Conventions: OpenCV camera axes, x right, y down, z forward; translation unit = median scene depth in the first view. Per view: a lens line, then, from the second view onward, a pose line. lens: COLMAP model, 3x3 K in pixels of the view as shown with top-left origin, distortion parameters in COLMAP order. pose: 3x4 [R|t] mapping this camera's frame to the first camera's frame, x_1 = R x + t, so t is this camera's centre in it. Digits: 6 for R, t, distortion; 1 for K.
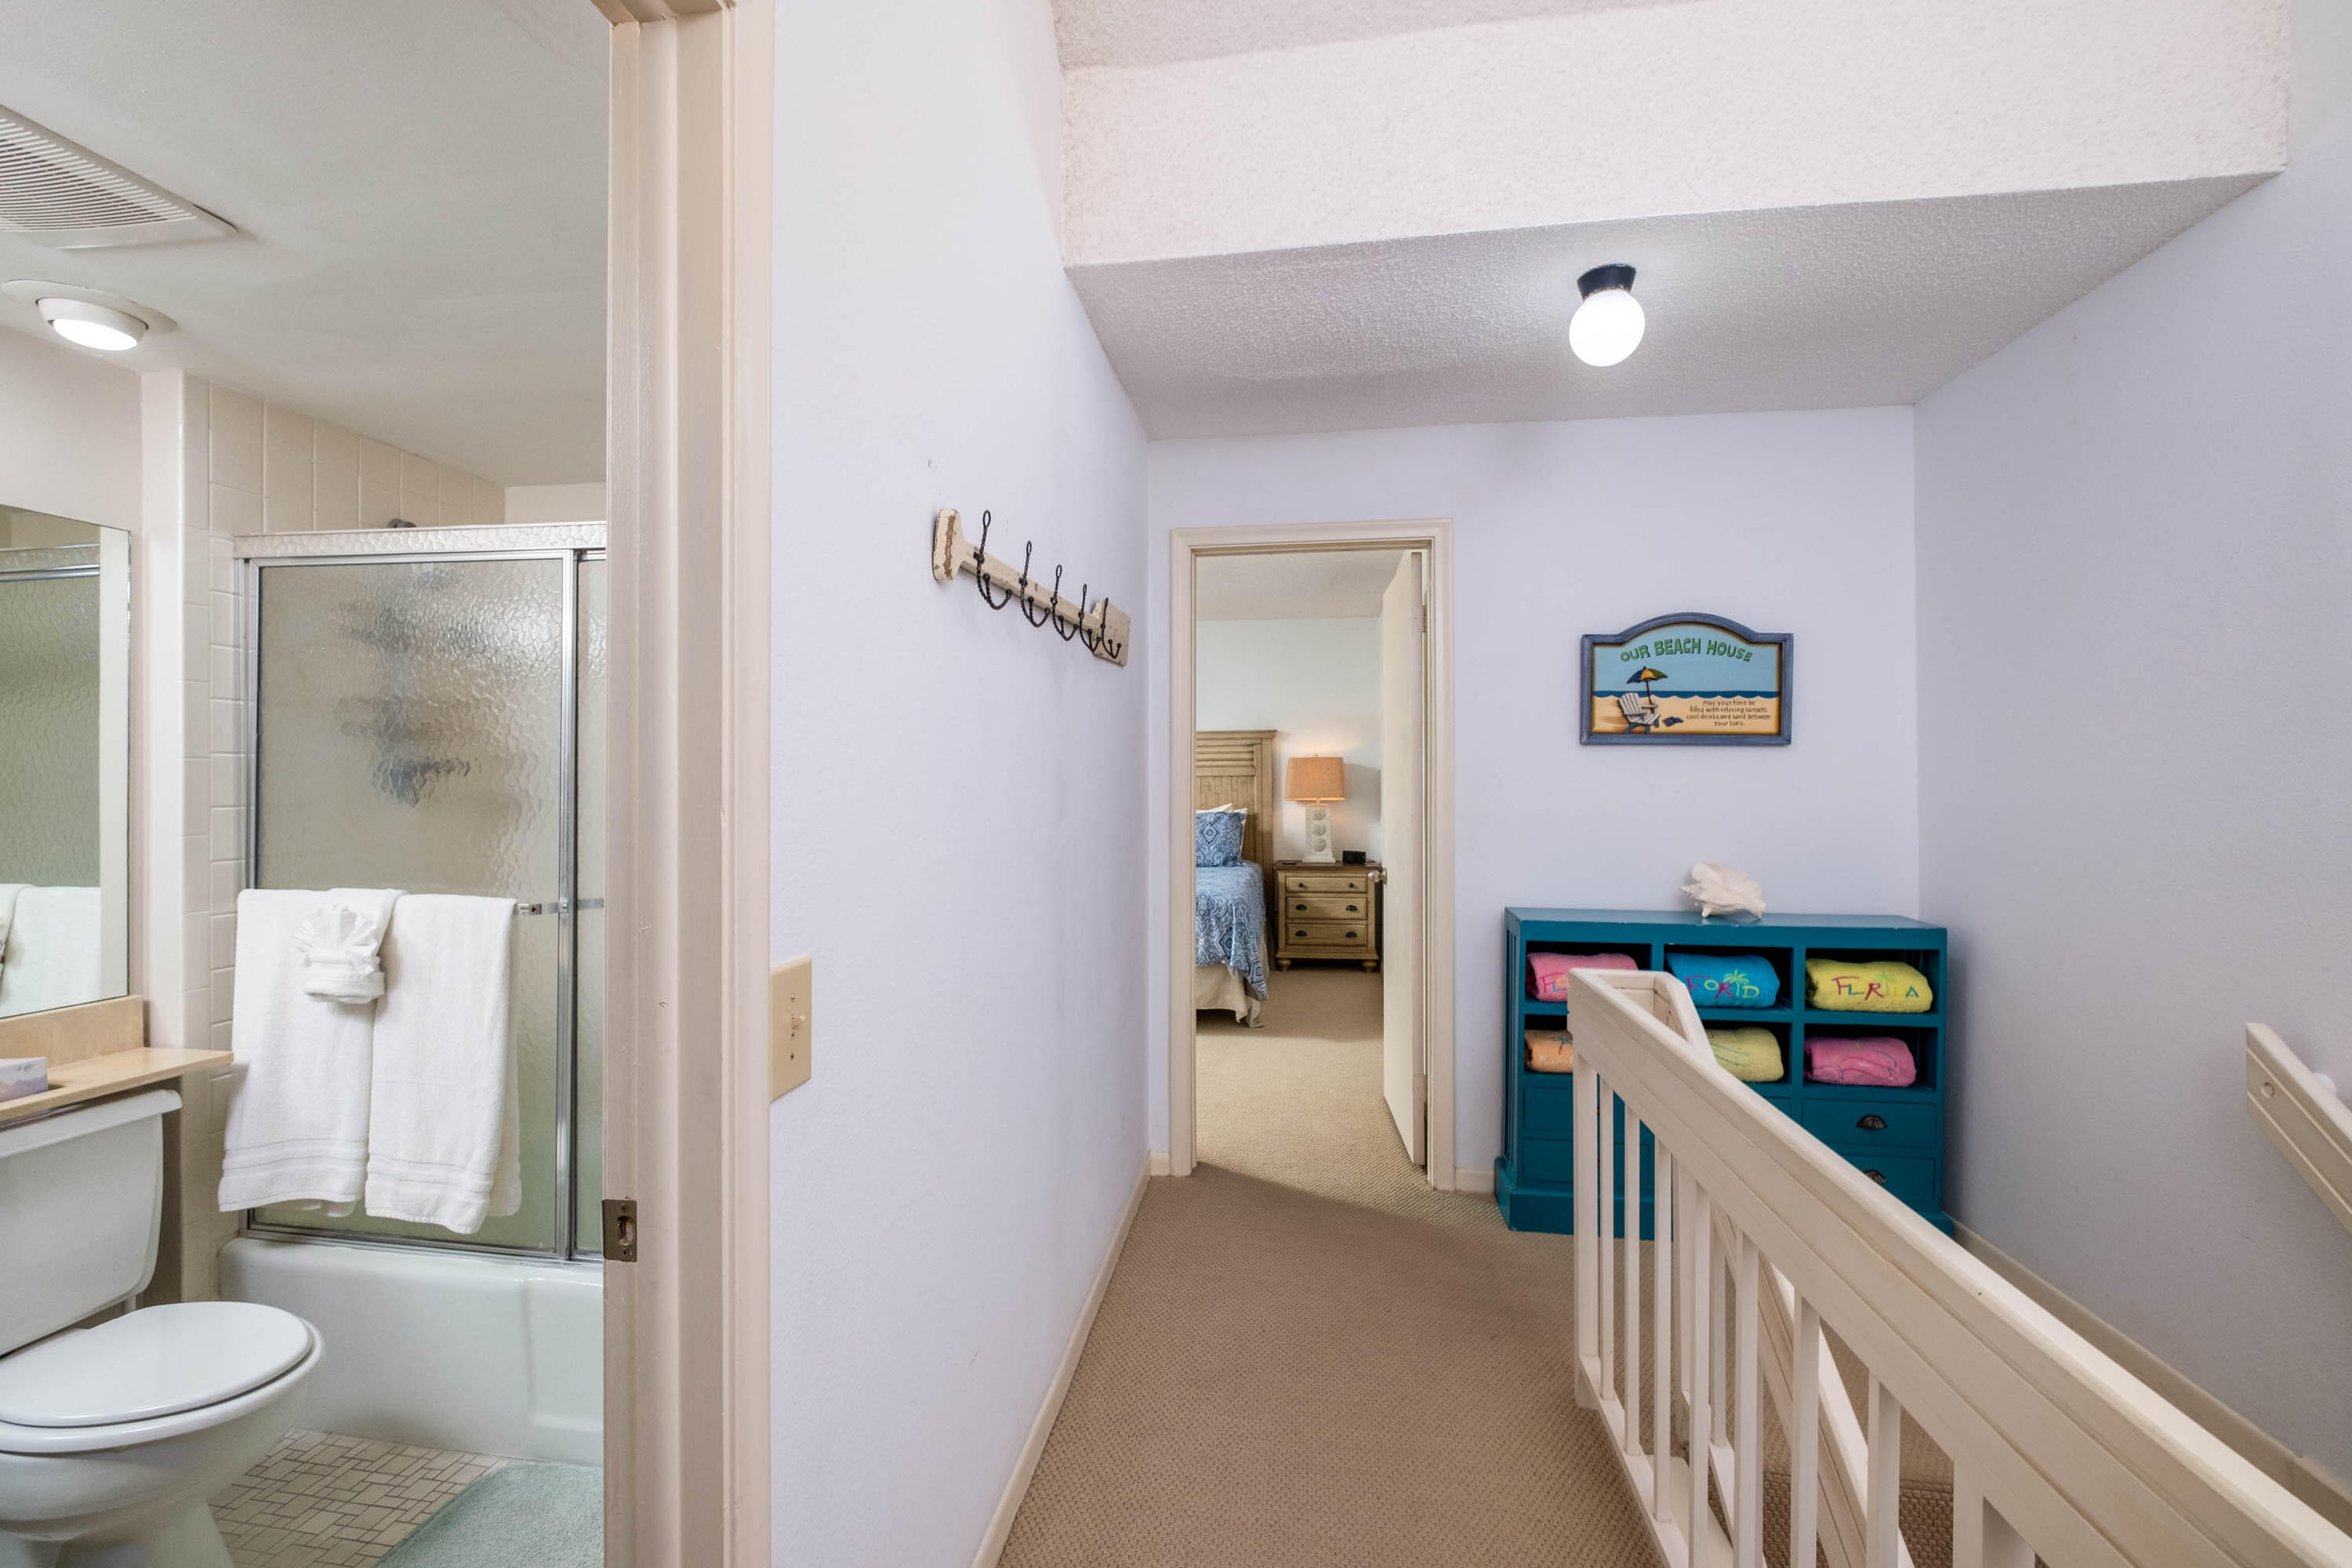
lens RADIAL K [[1015.5, 0, 1176.0], [0, 1015.5, 784.0], [0, 0, 1]] dist [-0.003418, -0.000462]
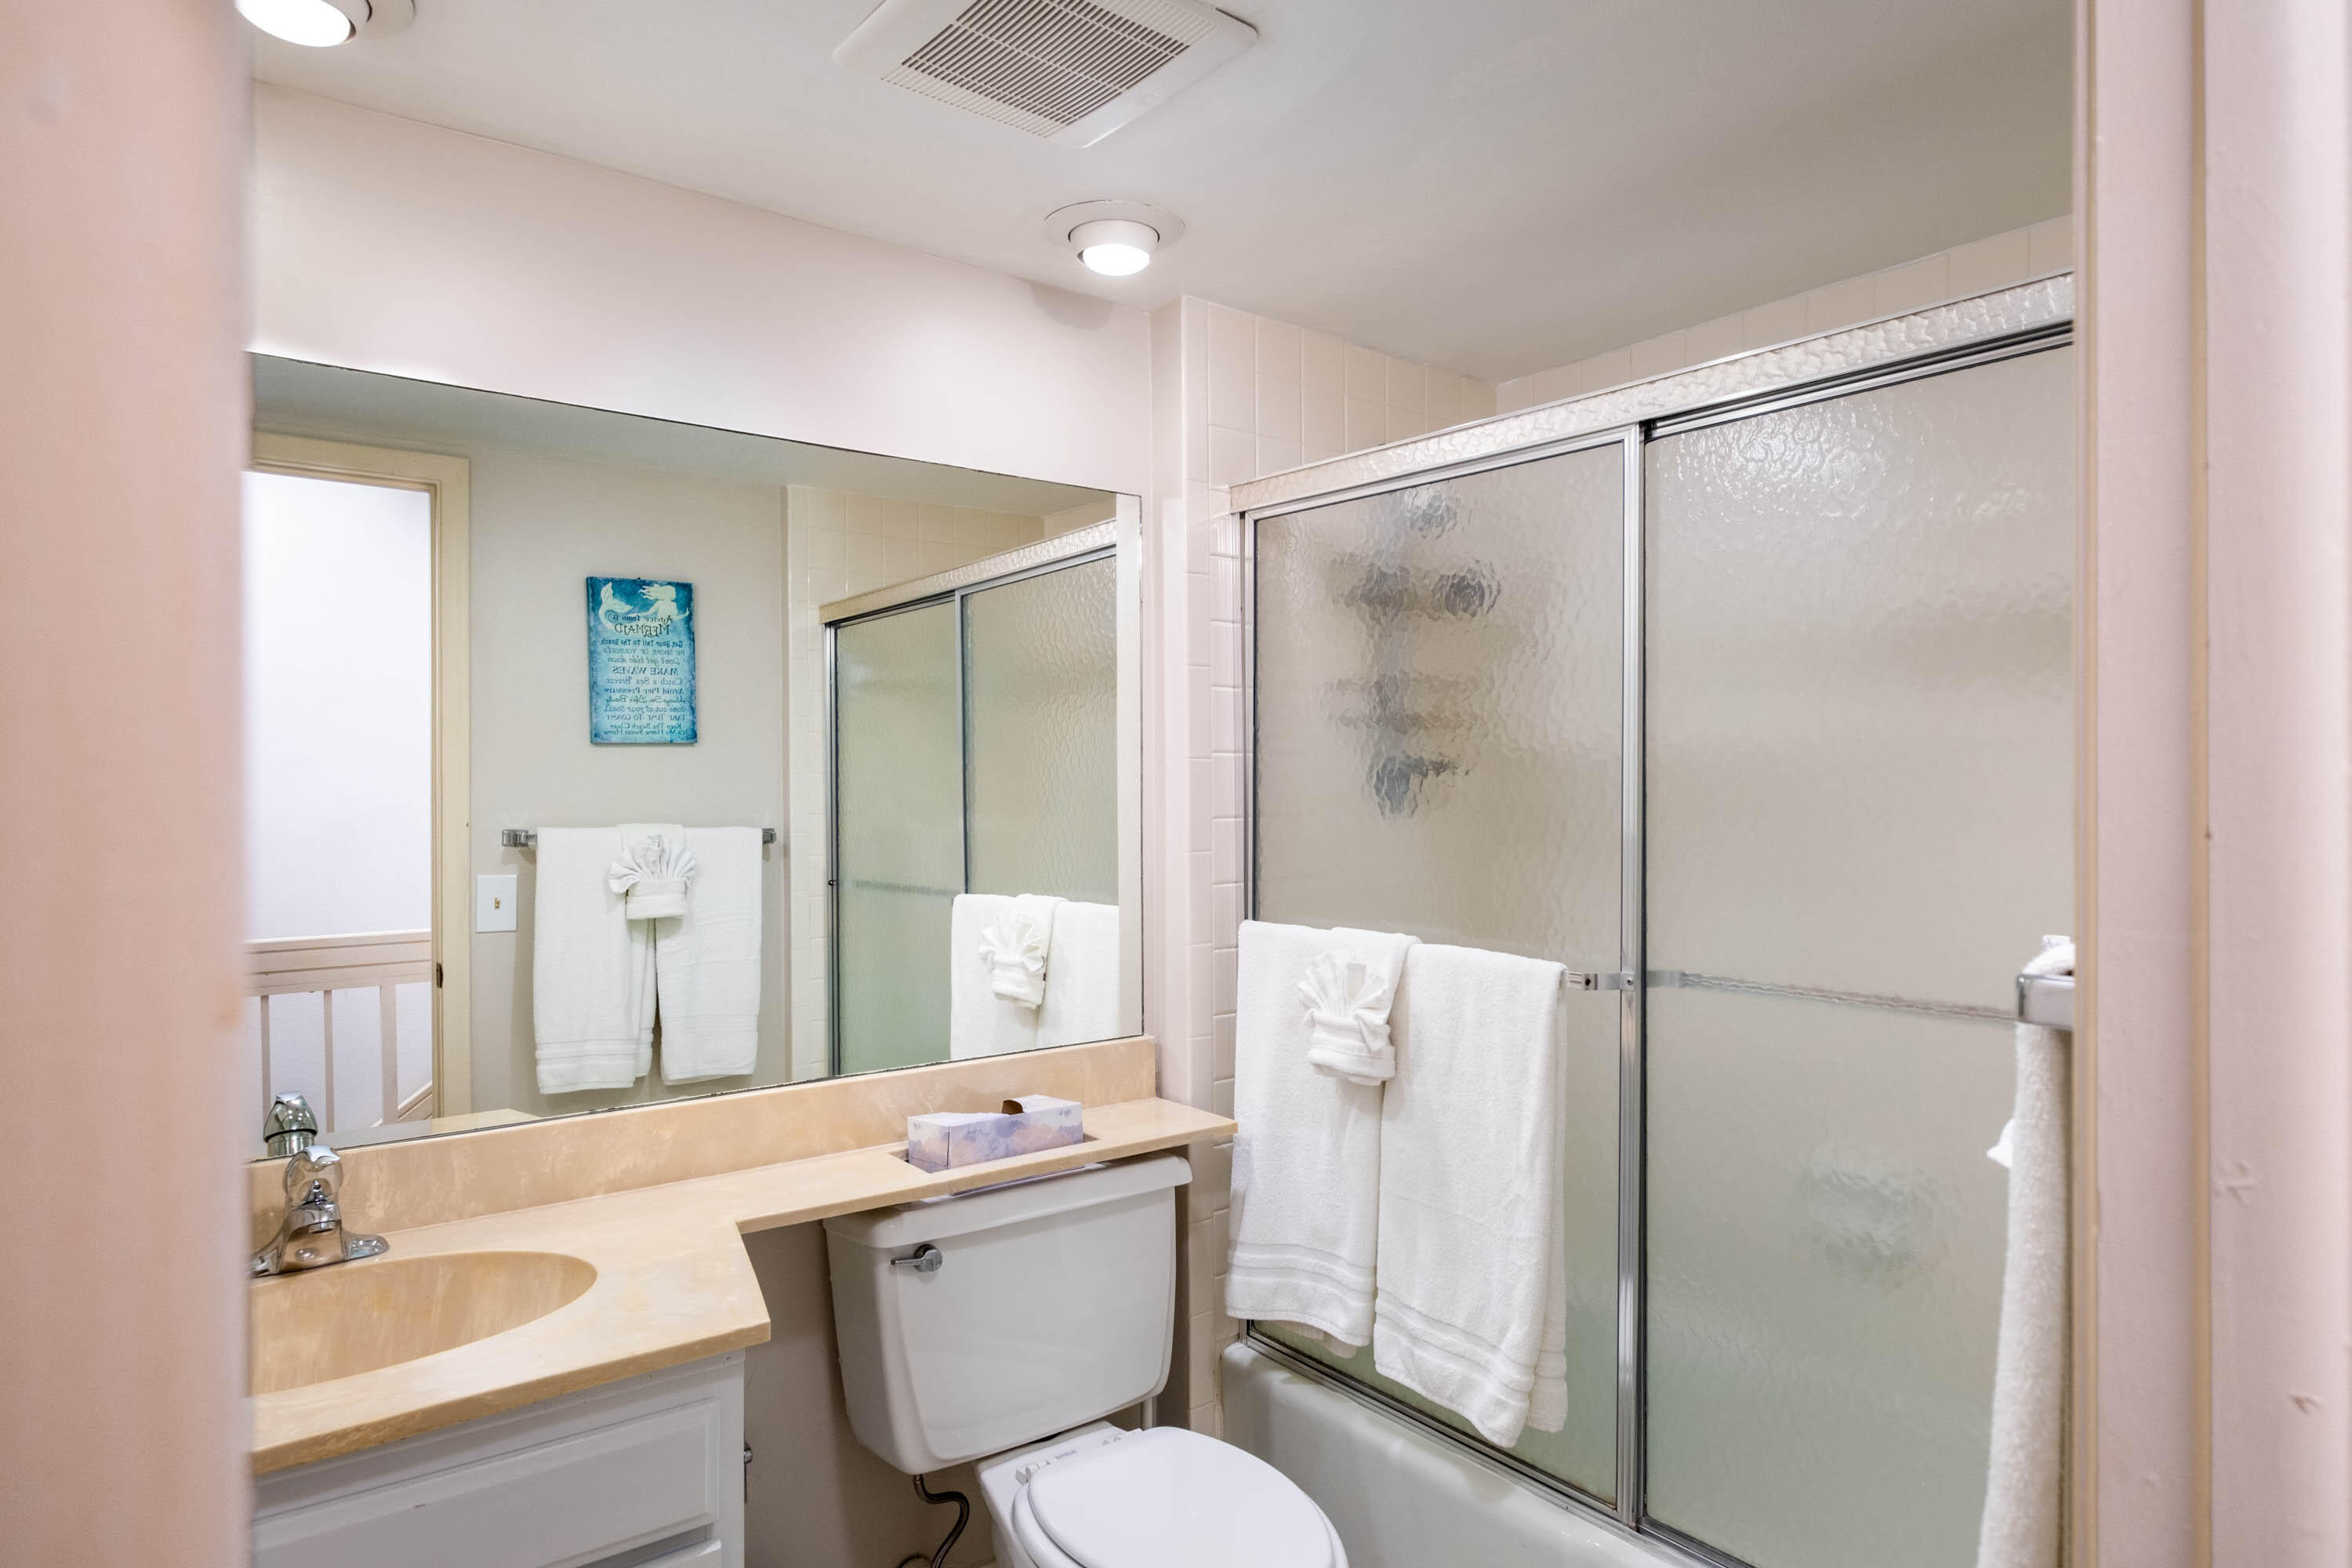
lens RADIAL K [[1360.4, 0, 1176.0], [0, 1360.4, 784.0], [0, 0, 1]] dist [0.001440, 0.000136]
pose [[0.728388, -0.004467, -0.685150, -0.222954], [0.006297, 0.999980, 0.000174, -0.005513], [0.685136, -0.004441, 0.728402, 0.177149]]
